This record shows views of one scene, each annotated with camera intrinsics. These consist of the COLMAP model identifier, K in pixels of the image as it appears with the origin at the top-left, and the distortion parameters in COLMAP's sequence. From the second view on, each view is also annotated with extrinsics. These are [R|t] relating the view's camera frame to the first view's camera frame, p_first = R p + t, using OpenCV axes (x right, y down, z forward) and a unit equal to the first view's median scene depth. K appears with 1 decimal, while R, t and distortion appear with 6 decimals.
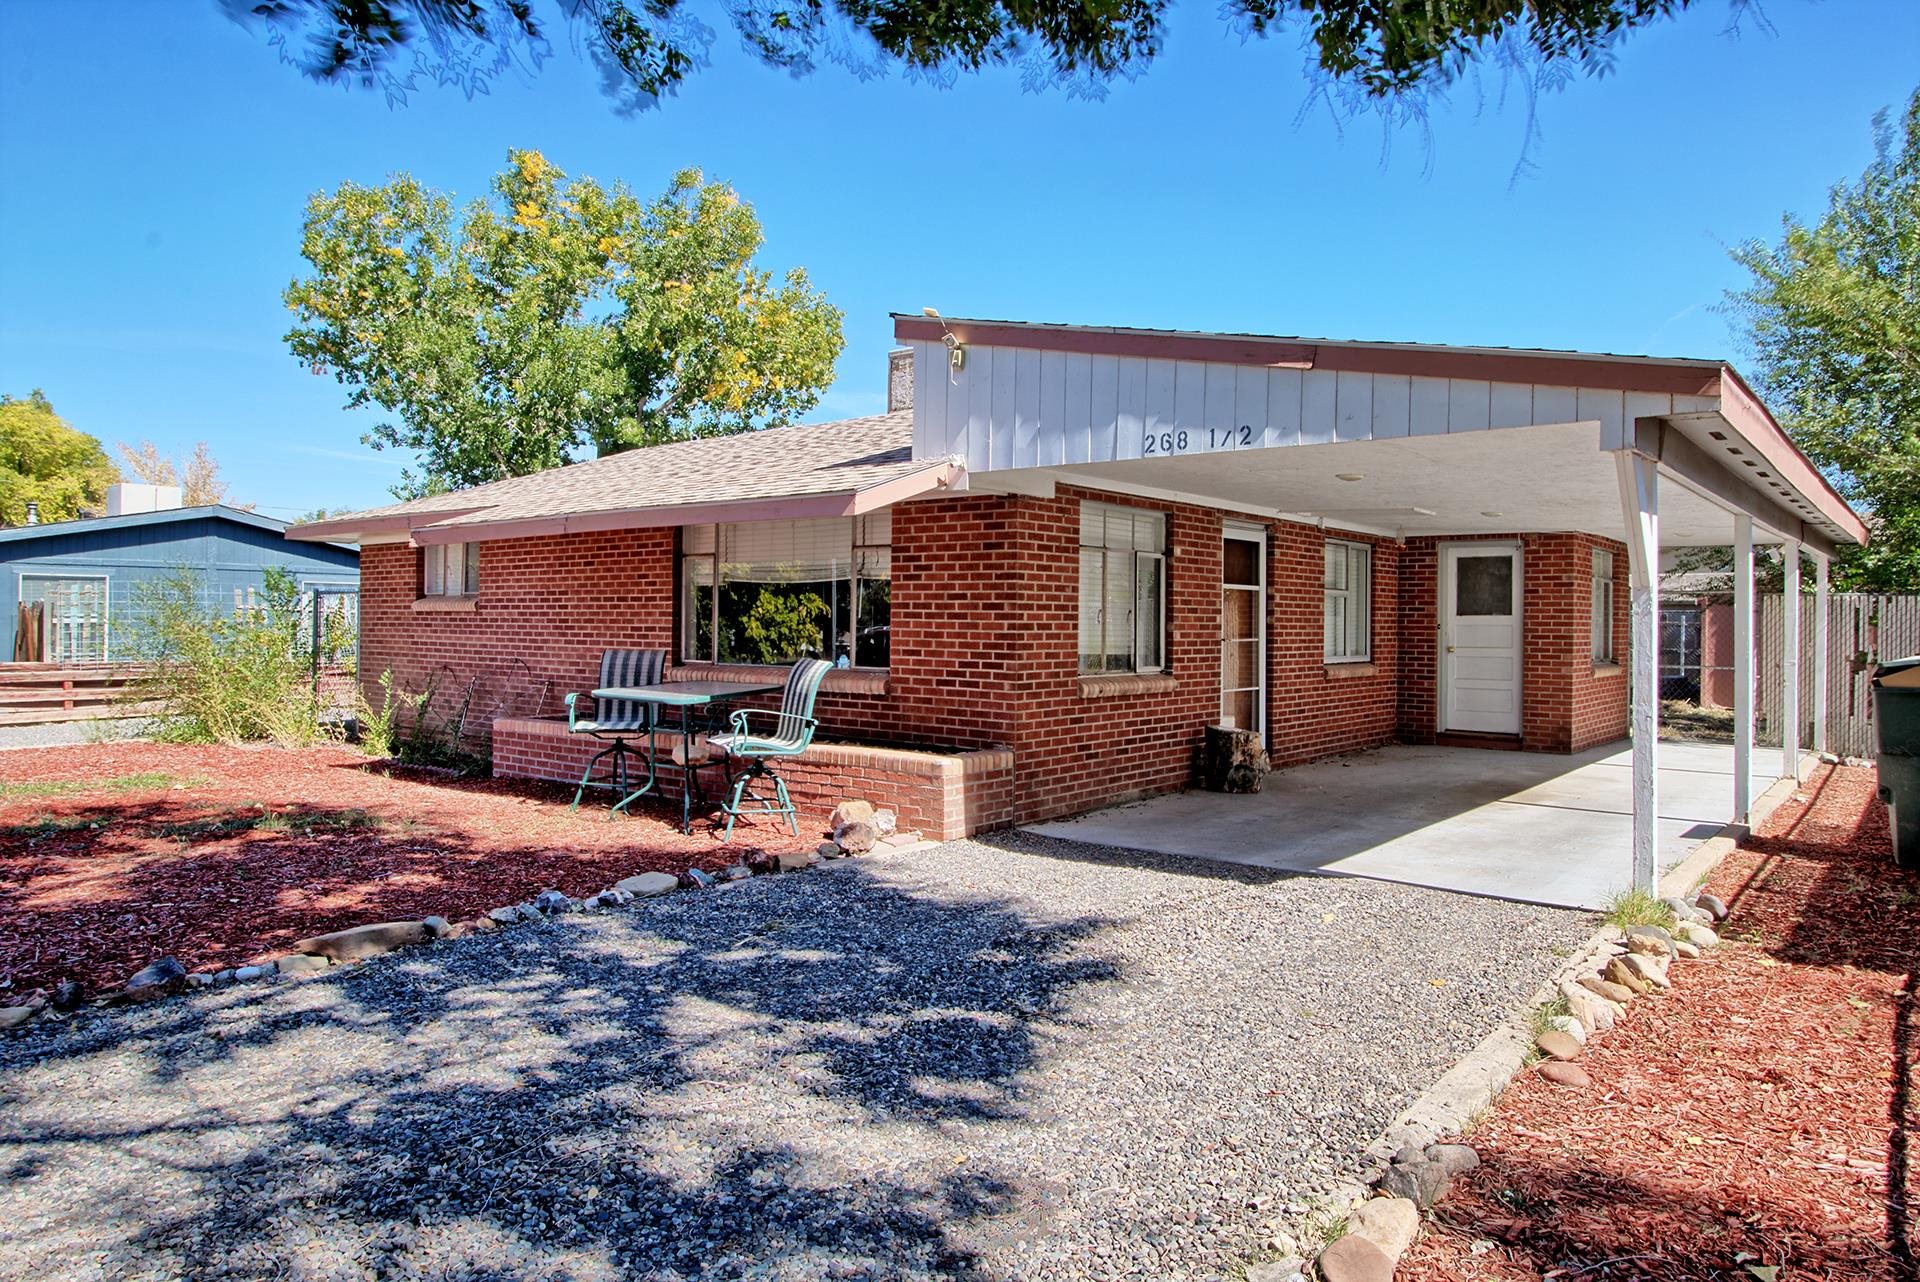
lens RADIAL K [[1202.7, 0, 962.4], [0, 1202.7, 613.3], [0, 0, 1]] dist [0.002424, -0.000519]
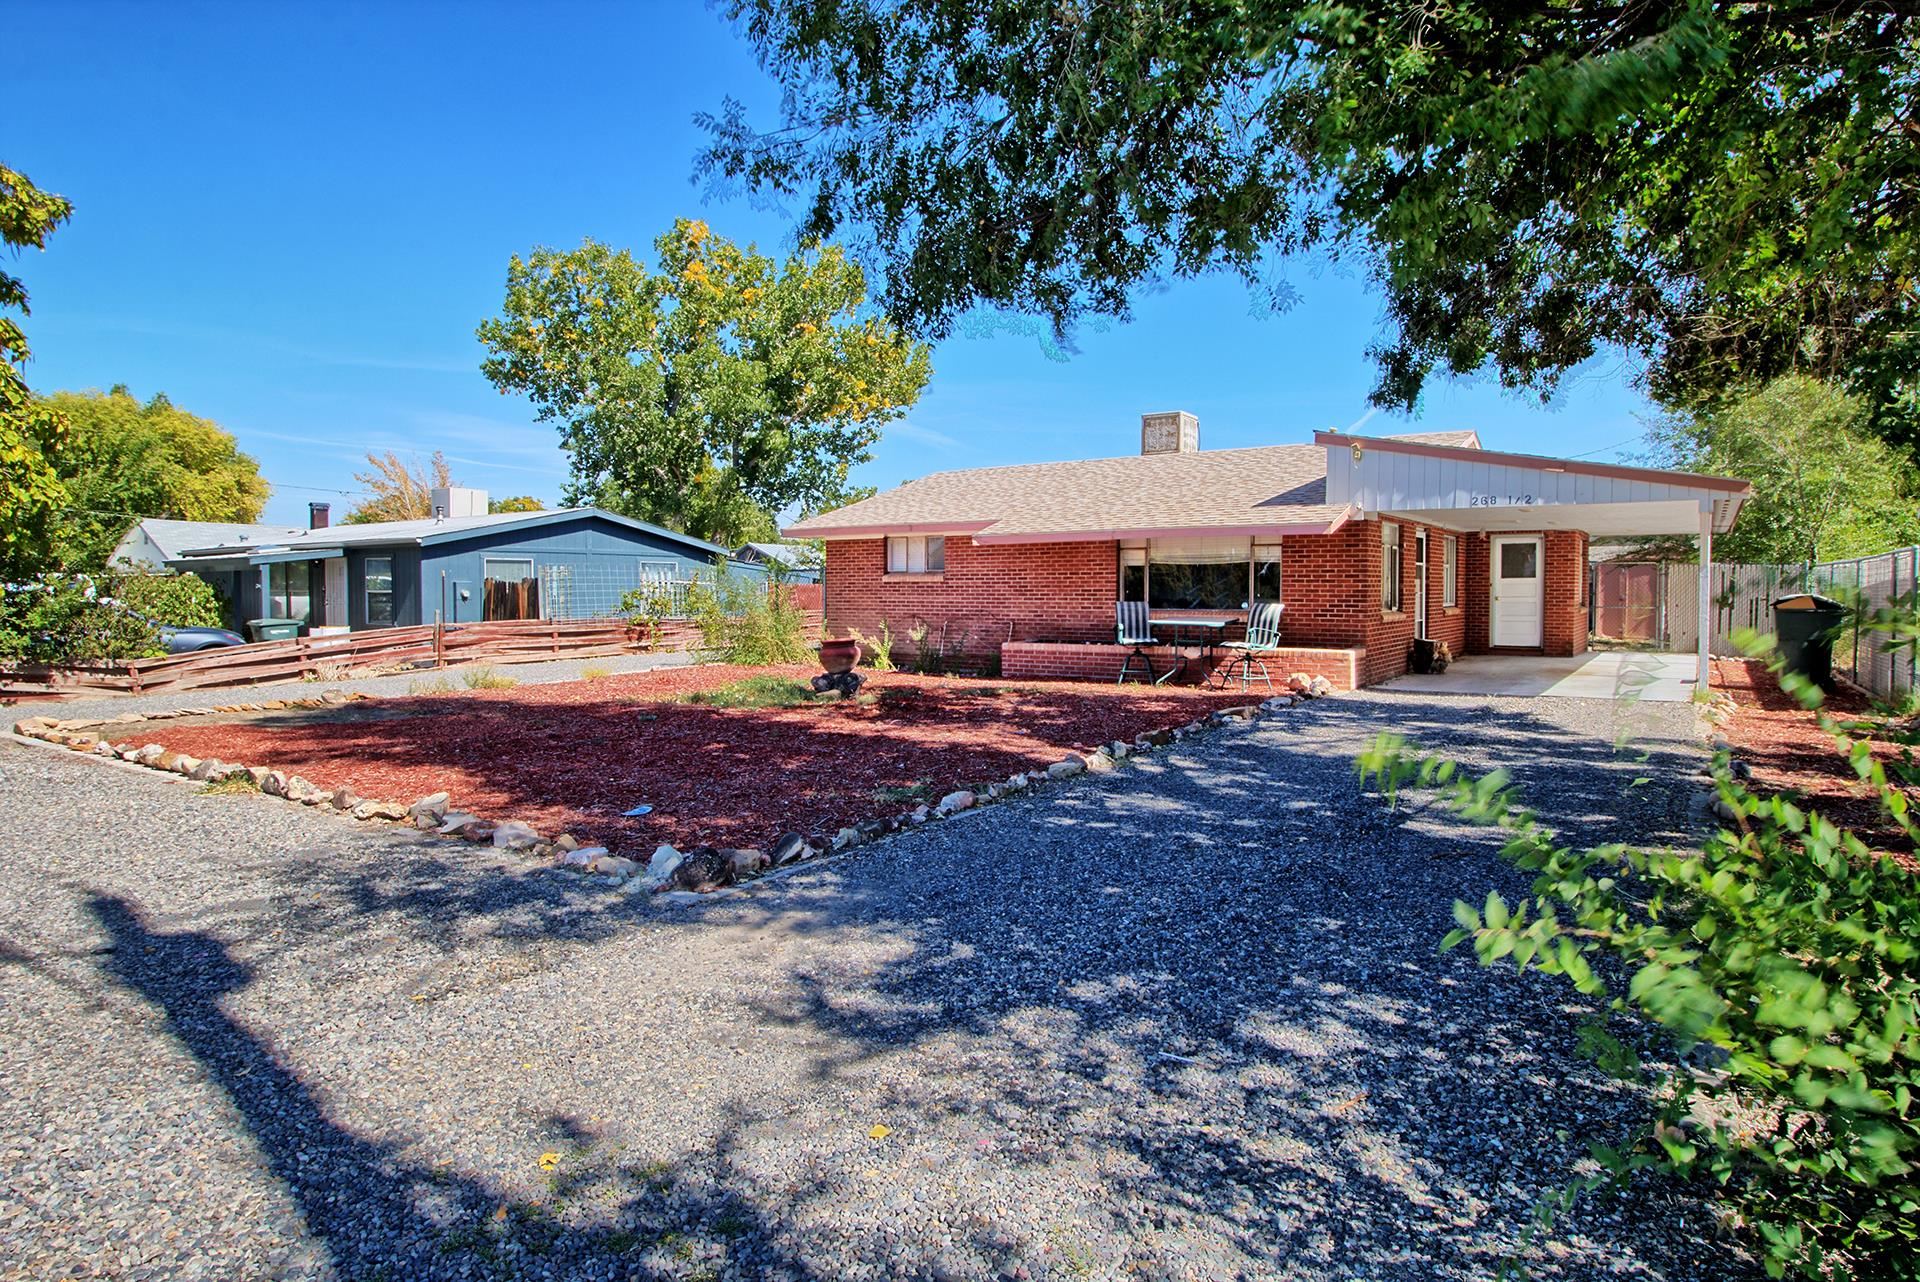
lens RADIAL K [[1062.0, 0, 969.5], [0, 1062.0, 622.2], [0, 0, 1]] dist [-0.004645, -0.001109]
pose [[0.996334, -0.013414, 0.084485, -0.685093], [0.010027, 0.999134, 0.040384, -0.006177], [-0.084954, -0.039389, 0.995606, -0.631695]]
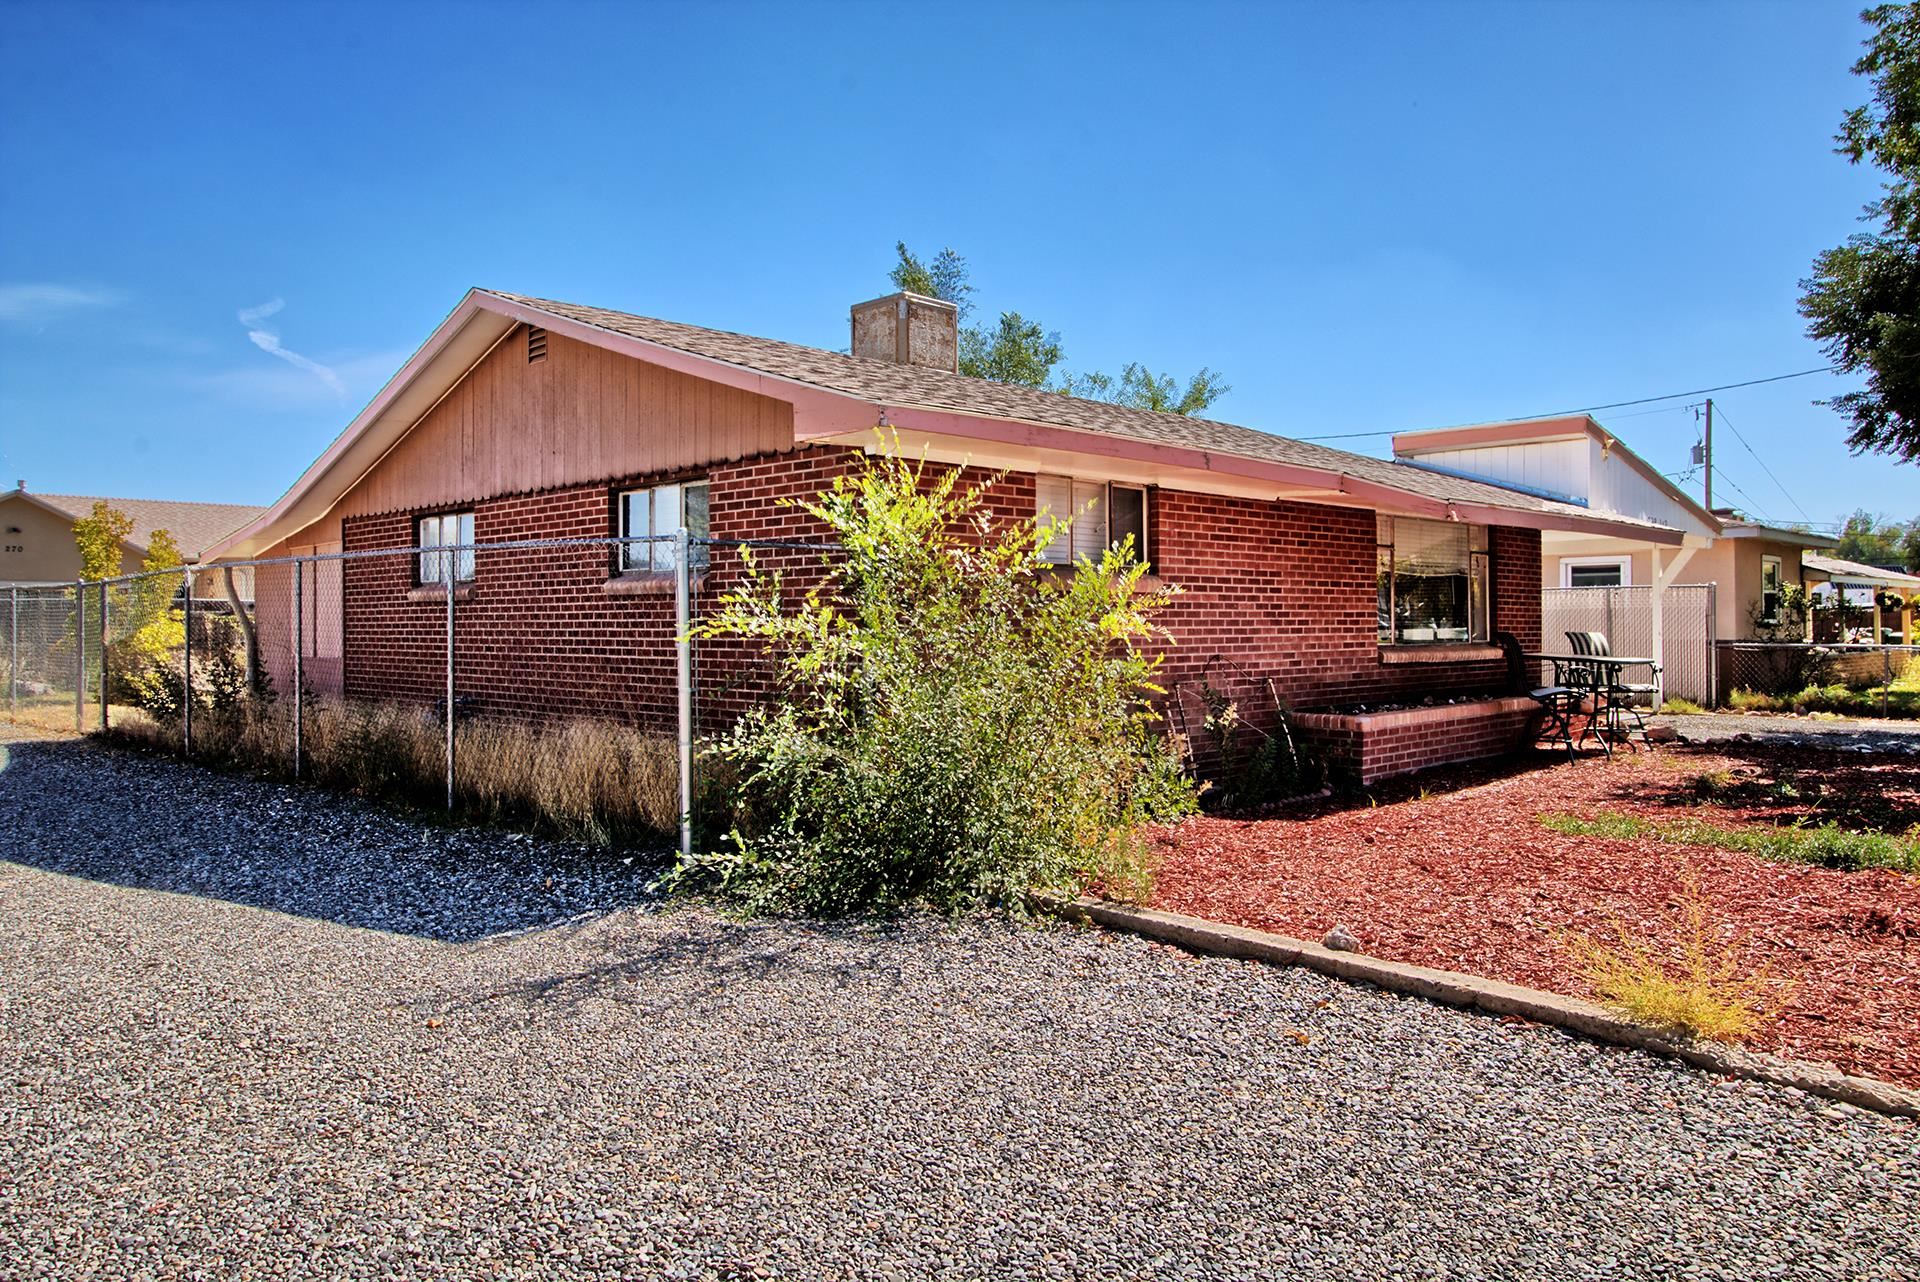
lens RADIAL K [[1391.1, 0, 970.4], [0, 1391.1, 618.3], [0, 0, 1]] dist [0.004311, 0.001050]
pose [[0.075327, -0.010913, 0.997099, -1.716545], [-0.009391, 0.999888, 0.011653, 0.006514], [-0.997115, -0.010241, 0.075216, 1.464566]]
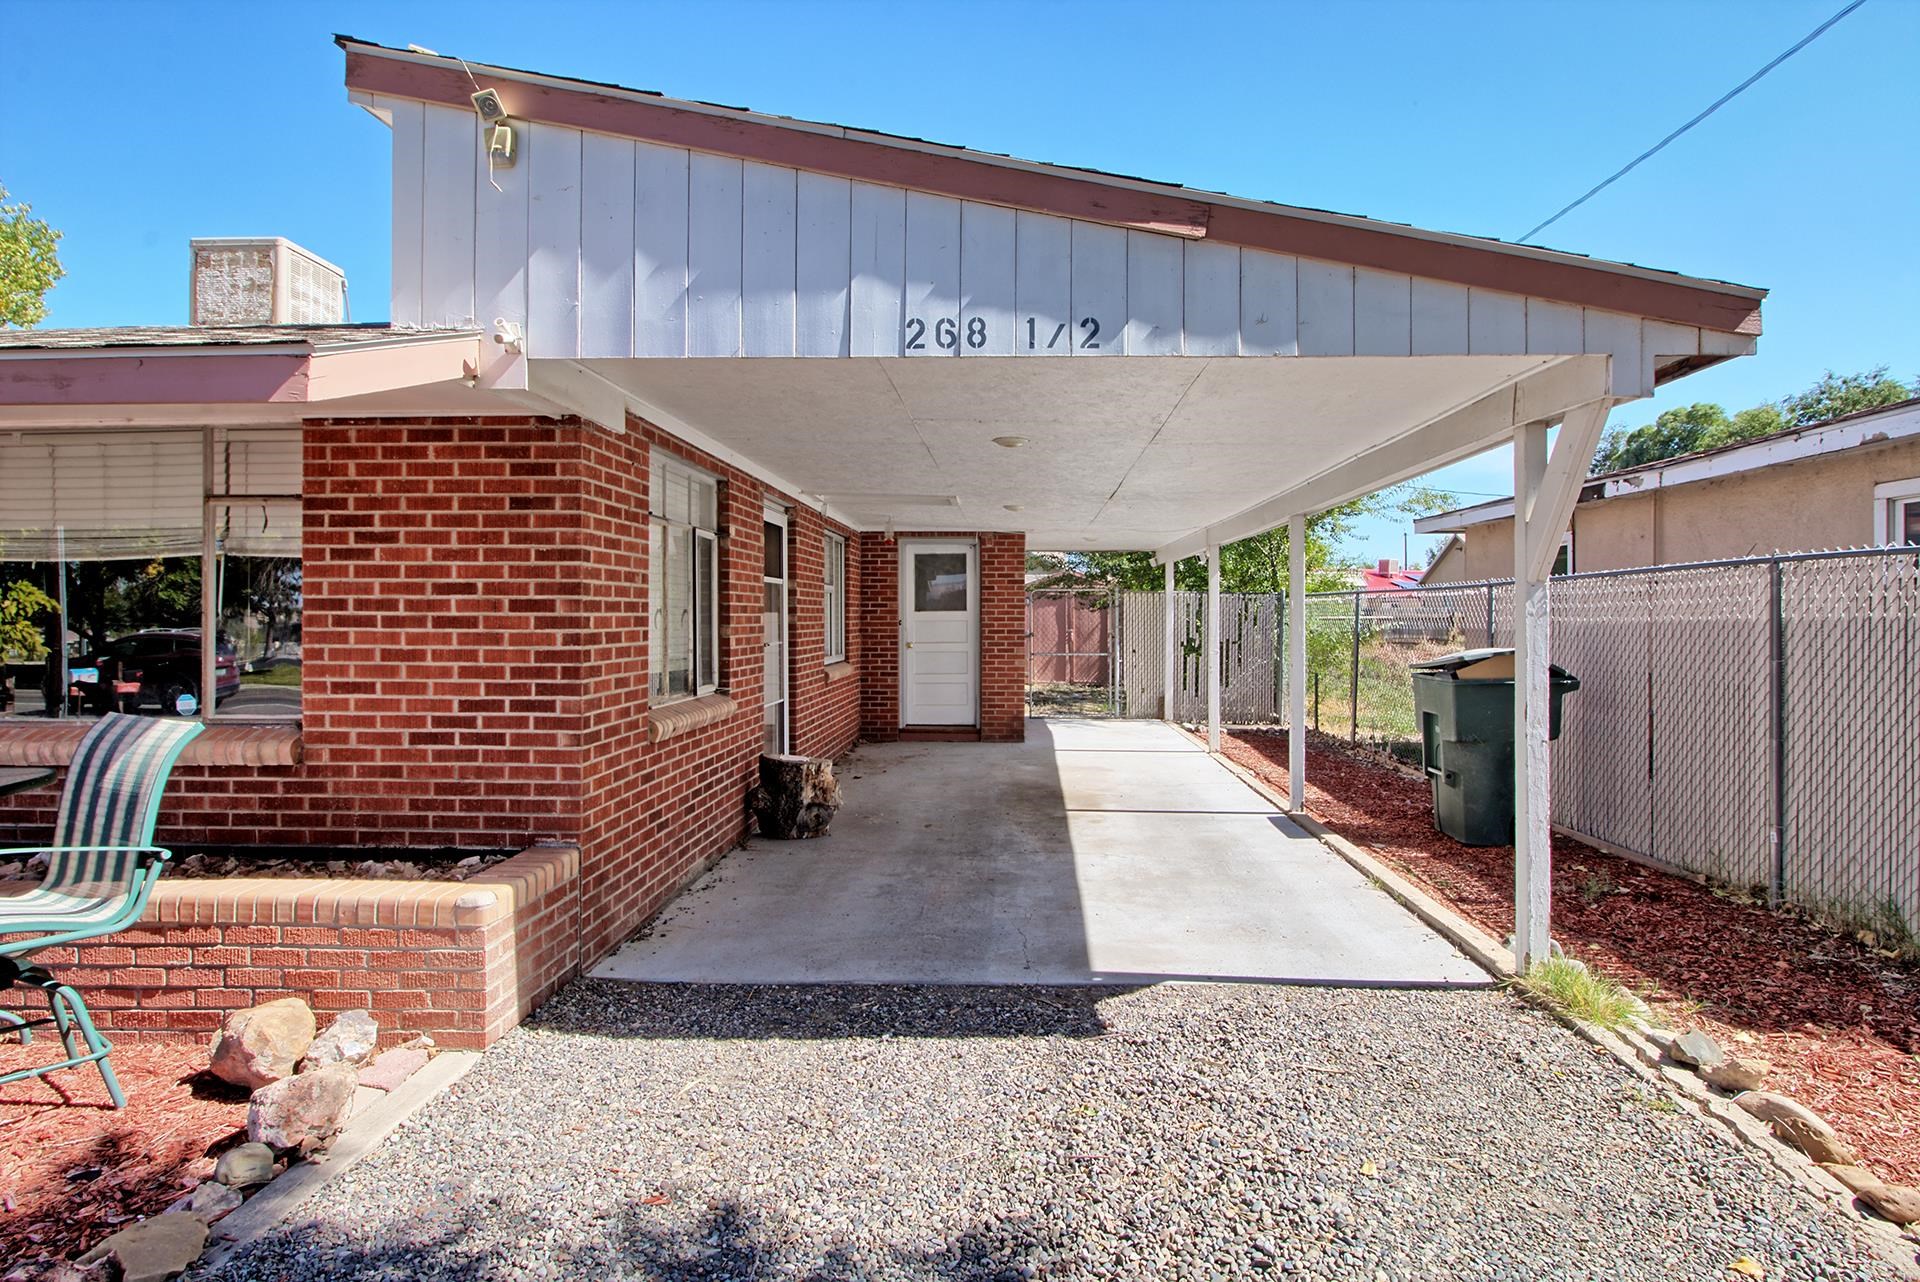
lens RADIAL K [[1014.3, 0, 978.6], [0, 1014.3, 620.2], [0, 0, 1]] dist [-0.005773, -0.003020]
pose [[0.795529, -0.011803, 0.605801, -0.092511], [0.003671, 0.999886, 0.014660, -0.004561], [-0.605904, -0.009439, 0.795481, 0.429224]]
